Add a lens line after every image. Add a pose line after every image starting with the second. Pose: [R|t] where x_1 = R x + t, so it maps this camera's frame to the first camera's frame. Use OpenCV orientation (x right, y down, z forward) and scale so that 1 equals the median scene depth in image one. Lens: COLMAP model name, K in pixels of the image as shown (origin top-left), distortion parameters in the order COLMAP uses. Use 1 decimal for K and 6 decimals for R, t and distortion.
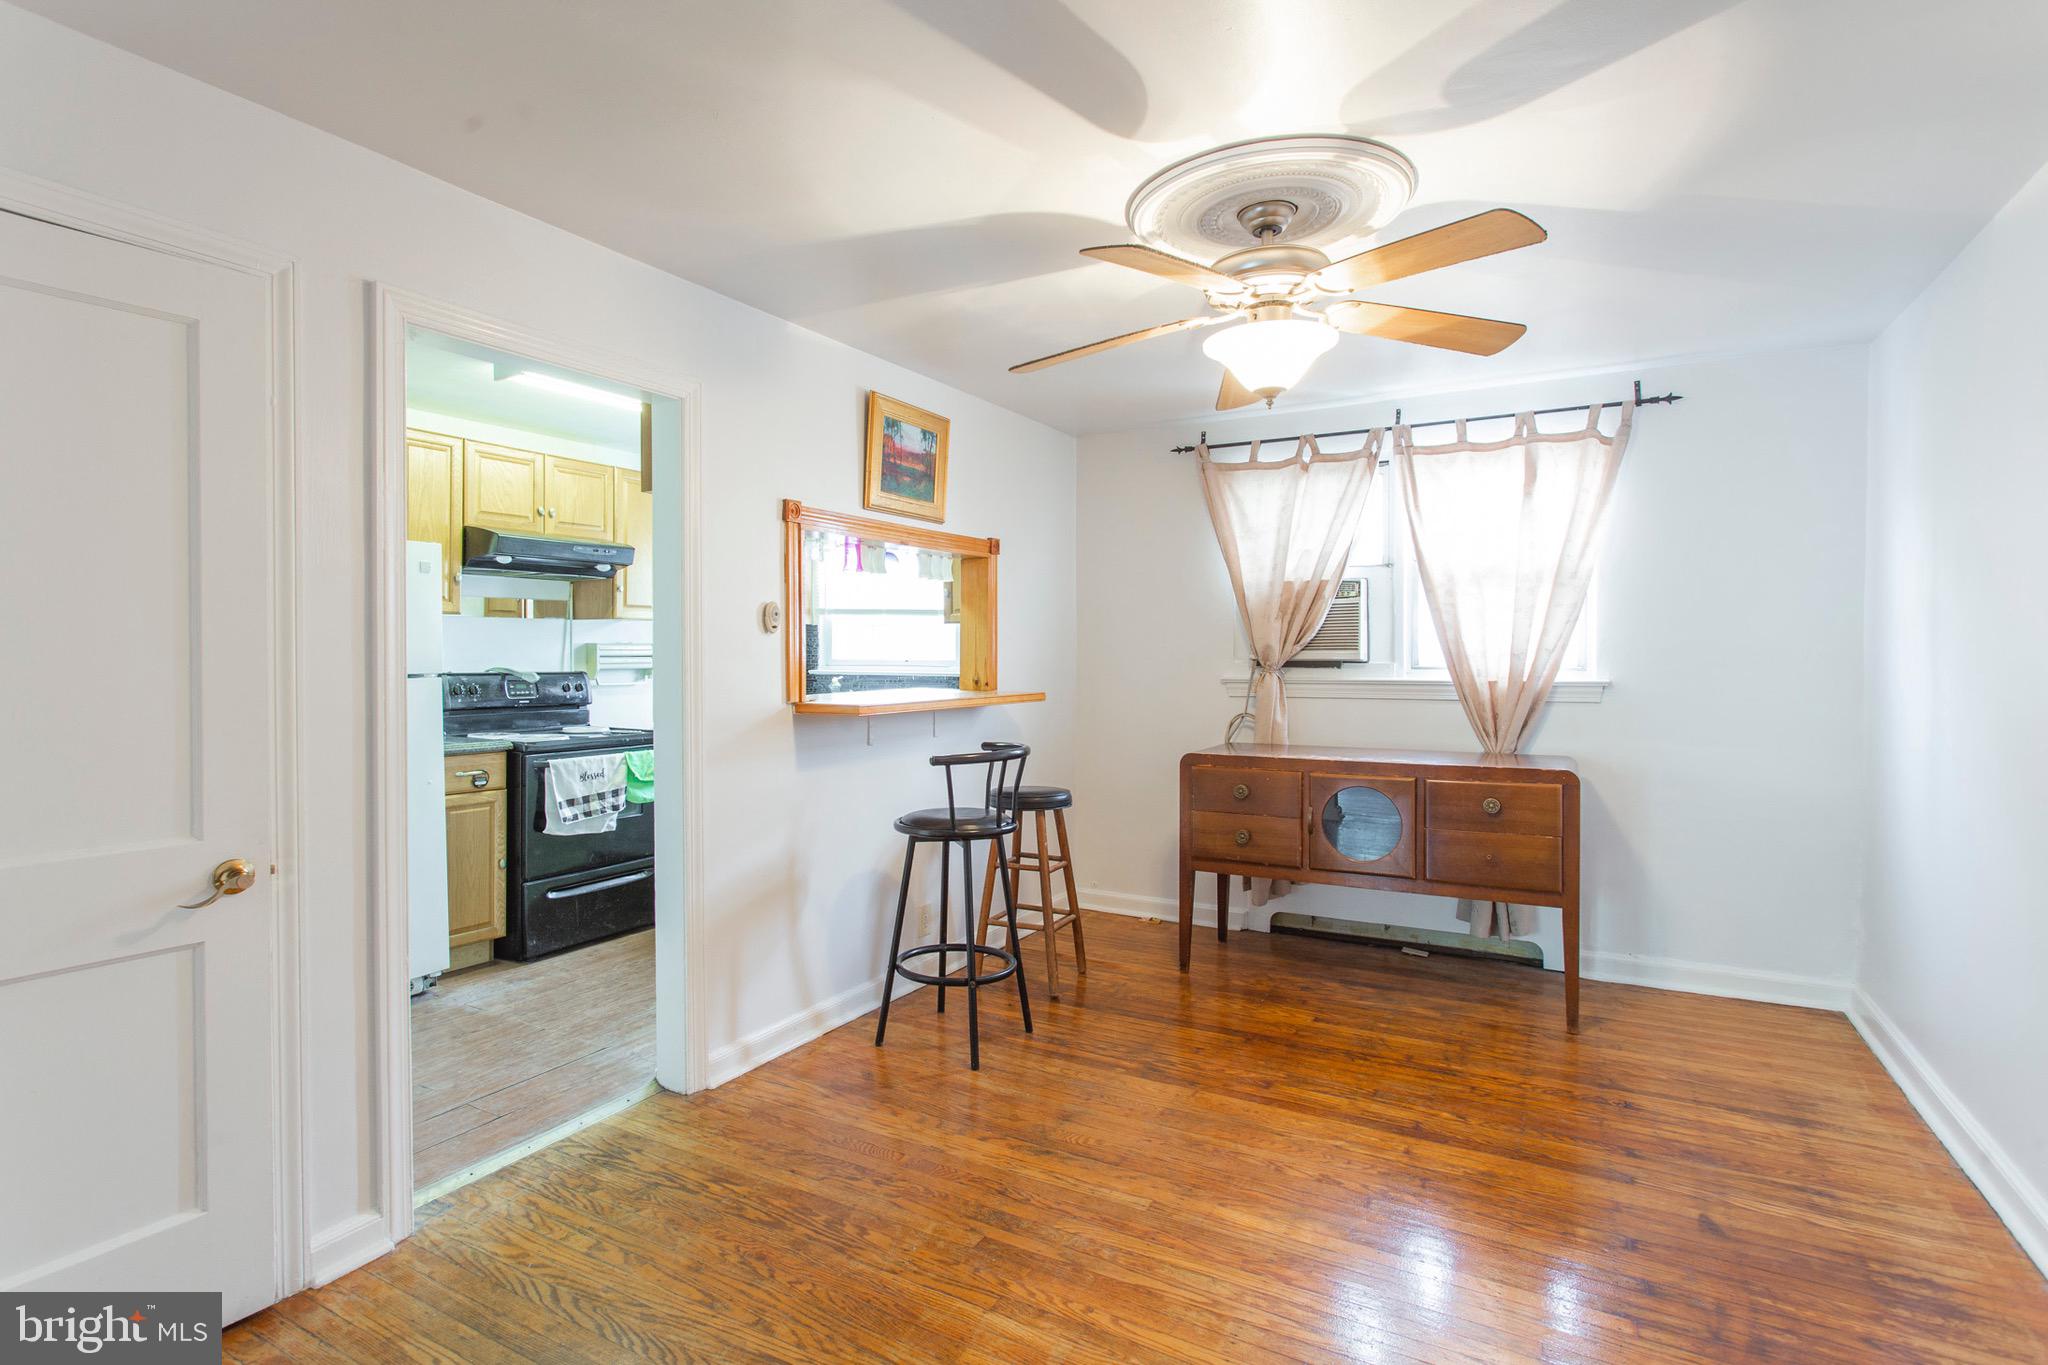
lens RADIAL K [[988.9, 0, 1025.6], [0, 988.9, 661.2], [0, 0, 1]] dist [-0.018276, 0.007045]
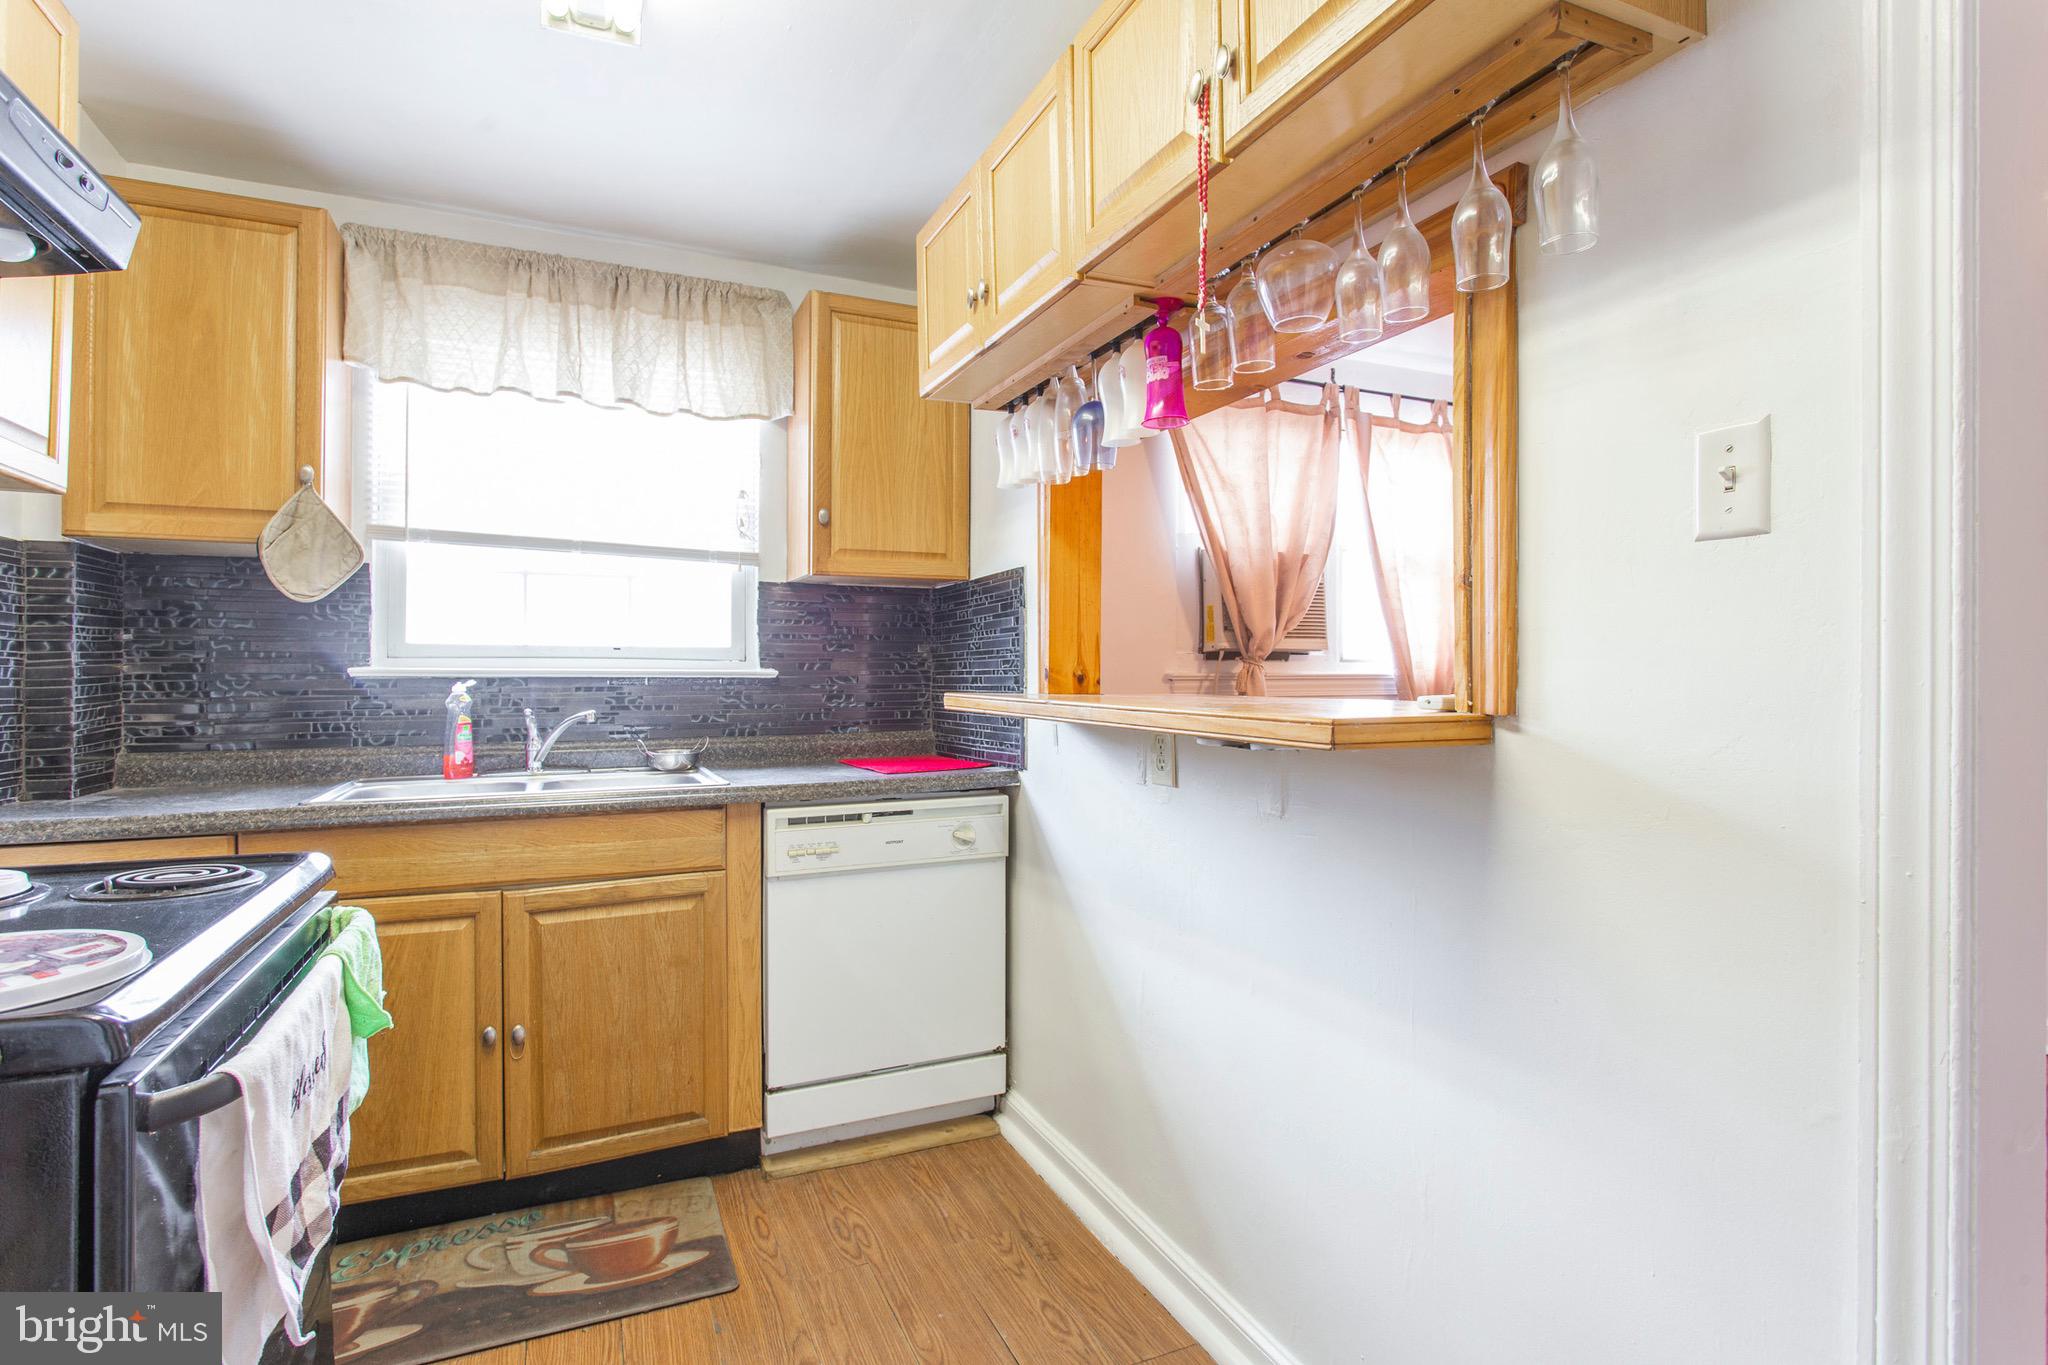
lens RADIAL K [[988.9, 0, 1014.3], [0, 988.9, 667.6], [0, 0, 1]] dist [-0.018276, 0.007045]
pose [[0.622112, 0.004031, 0.782918, -0.520522], [0.004410, 0.999953, -0.008653, 0.020013], [-0.782916, 0.008836, 0.622065, 0.717644]]
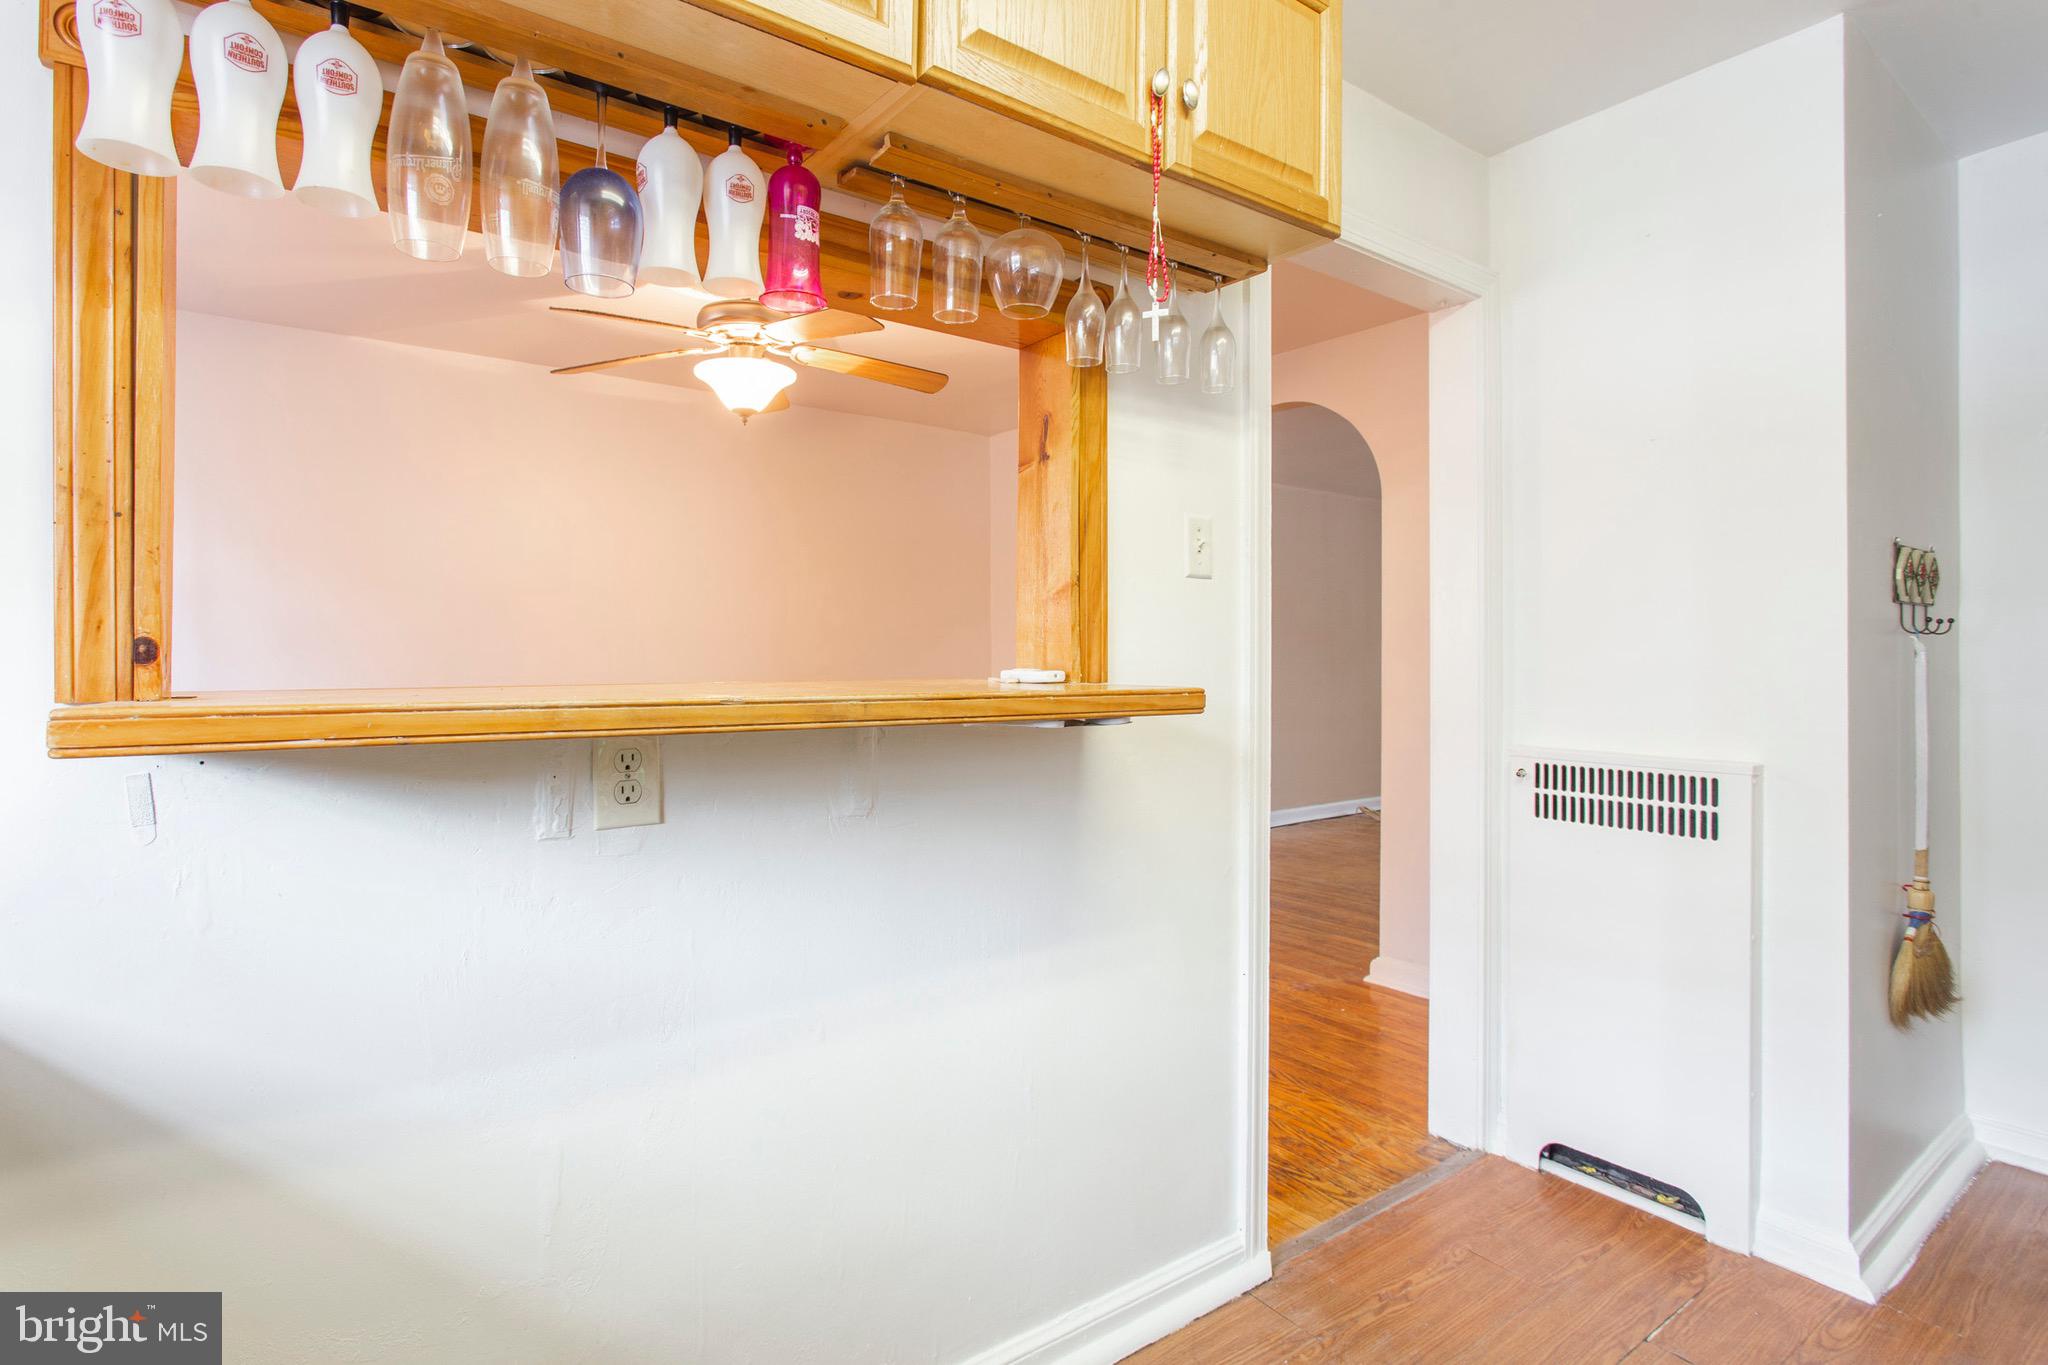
lens RADIAL K [[988.9, 0, 1012.1], [0, 988.9, 676.2], [0, 0, 1]] dist [-0.018276, 0.007045]
pose [[-0.899123, -0.004847, 0.437670, -0.353121], [0.002896, 0.999851, 0.017021, 0.023238], [-0.437687, 0.016572, -0.898975, 1.140254]]
